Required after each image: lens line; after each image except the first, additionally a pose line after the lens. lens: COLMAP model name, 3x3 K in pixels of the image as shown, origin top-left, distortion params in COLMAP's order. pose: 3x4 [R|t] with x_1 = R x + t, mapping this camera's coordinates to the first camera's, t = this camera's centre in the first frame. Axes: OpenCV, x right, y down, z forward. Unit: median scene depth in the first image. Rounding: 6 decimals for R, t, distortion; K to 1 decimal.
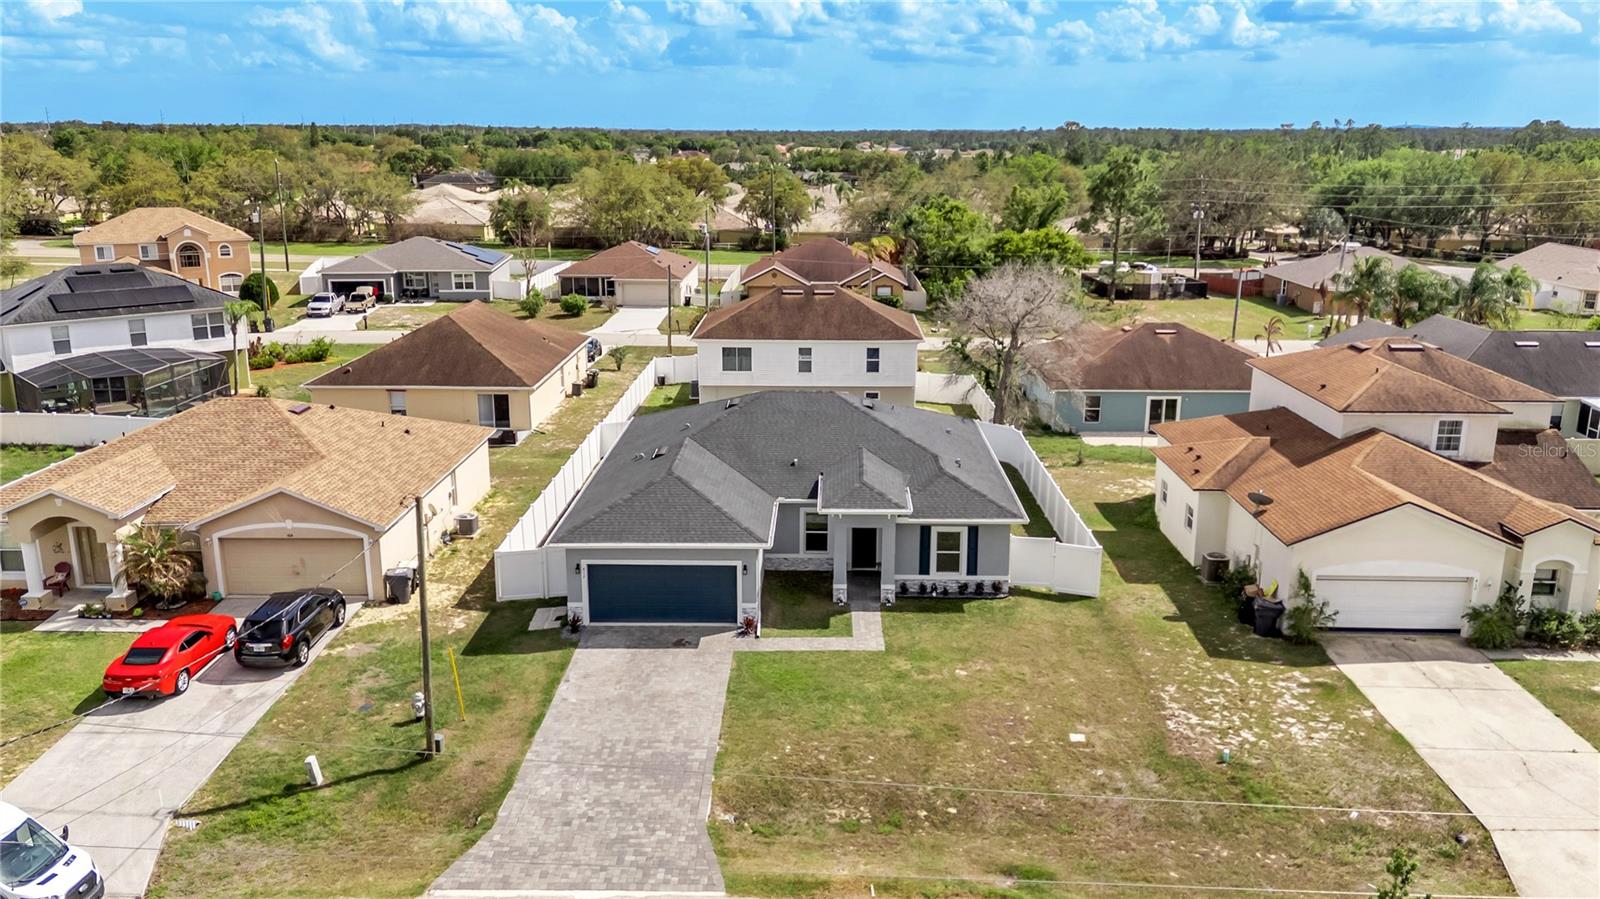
lens RADIAL K [[1205.9, 0, 800.0], [0, 1205.9, 449.5], [0, 0, 1]] dist [0.079995, -0.088372]
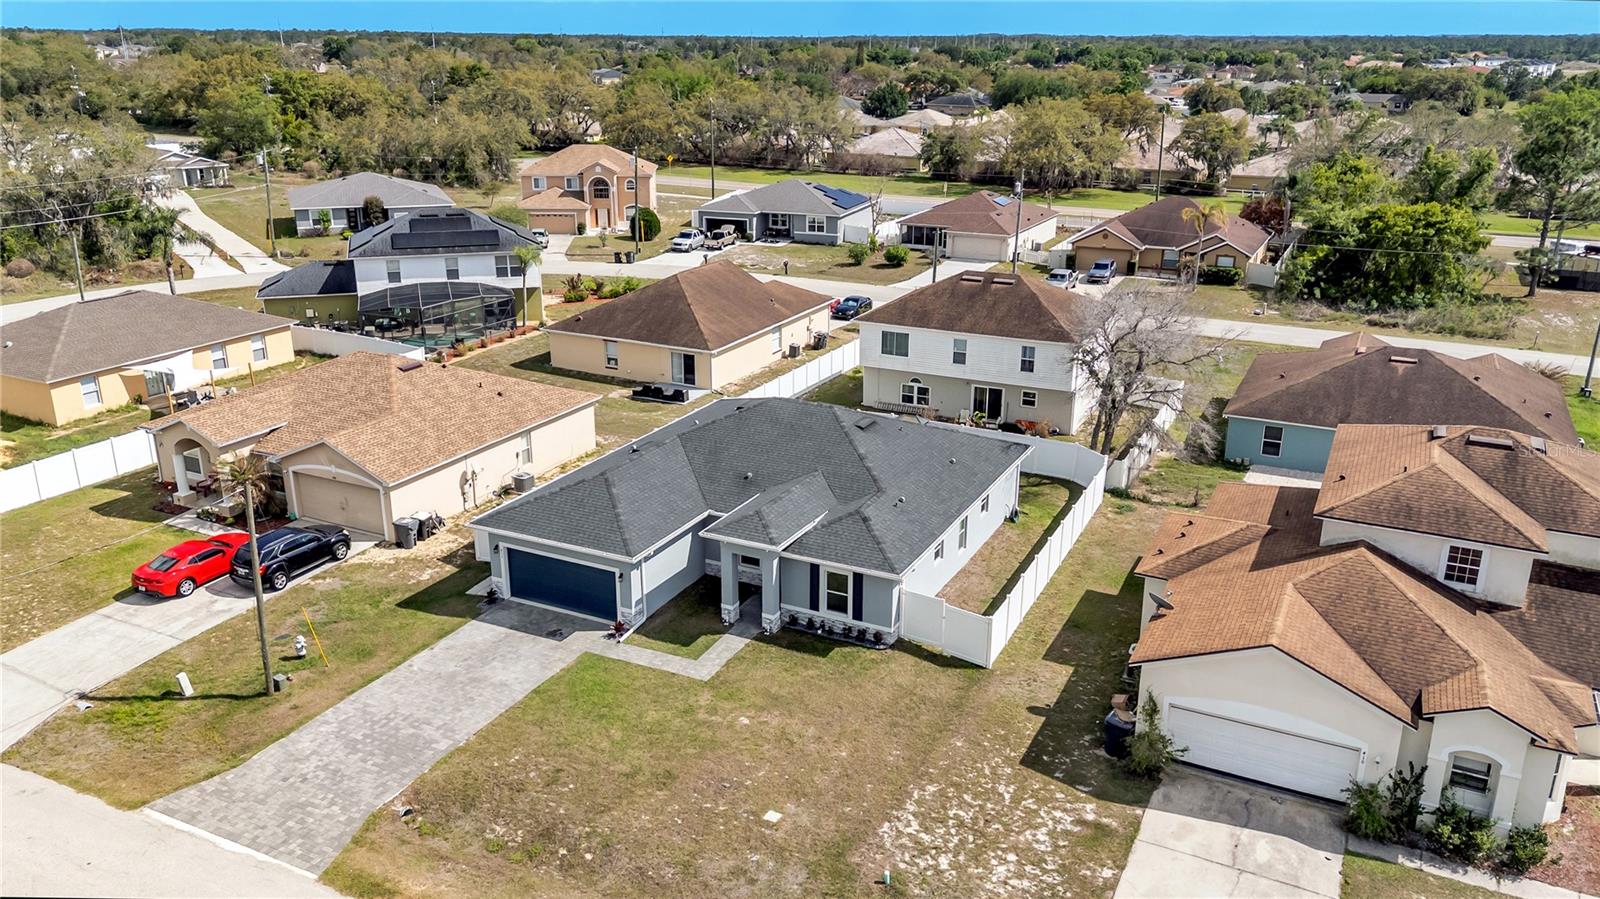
lens RADIAL K [[1173.0, 0, 805.6], [0, 1173.0, 468.2], [0, 0, 1]] dist [0.078788, -0.087450]
pose [[0.903617, 0.146810, -0.402397, 0.478262], [-0.110184, 0.987484, 0.112846, -0.123662], [0.413928, -0.057632, 0.908484, 0.122511]]
